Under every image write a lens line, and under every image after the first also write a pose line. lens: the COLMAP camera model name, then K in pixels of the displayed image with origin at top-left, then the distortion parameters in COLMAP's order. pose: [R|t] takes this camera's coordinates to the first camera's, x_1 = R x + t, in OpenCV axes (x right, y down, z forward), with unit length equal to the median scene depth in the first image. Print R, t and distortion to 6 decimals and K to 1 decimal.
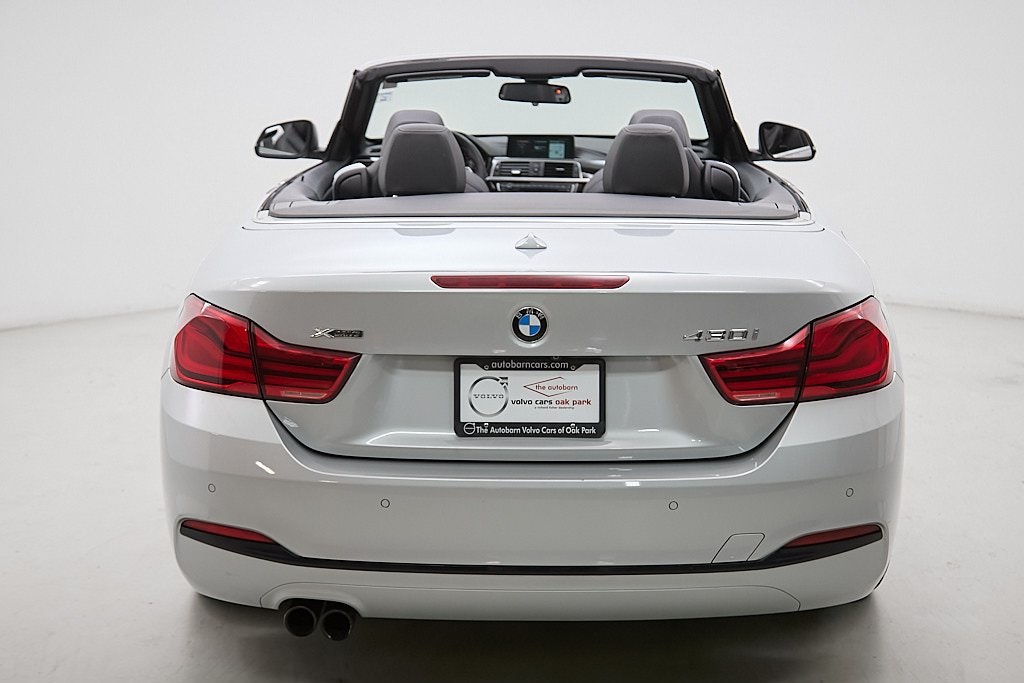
lens RADIAL K [[1606.1, 0, 512.0], [0, 1606.1, 341.5], [0, 0, 1]] dist [-0.055917, -0.027453]
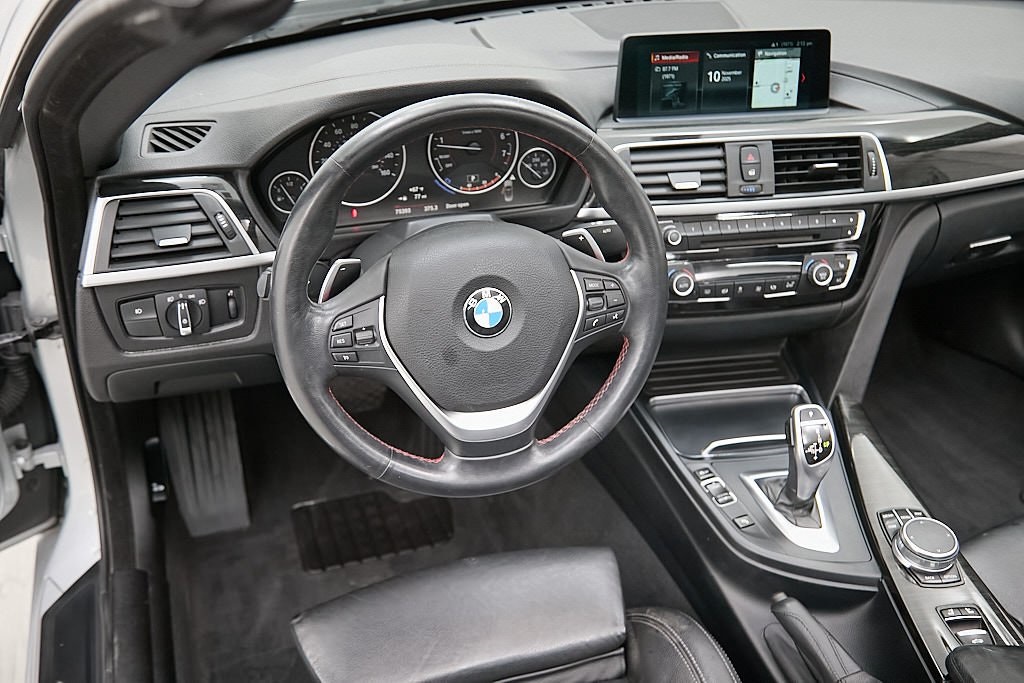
lens RADIAL K [[1060.6, 0, 512.0], [0, 1060.6, 341.5], [0, 0, 1]] dist [0.021911, 0.012909]
pose [[0.952587, -0.139585, 0.270359, -0.085840], [0.036216, 0.934259, 0.354751, -0.148444], [-0.302104, -0.328140, 0.895018, 0.816813]]
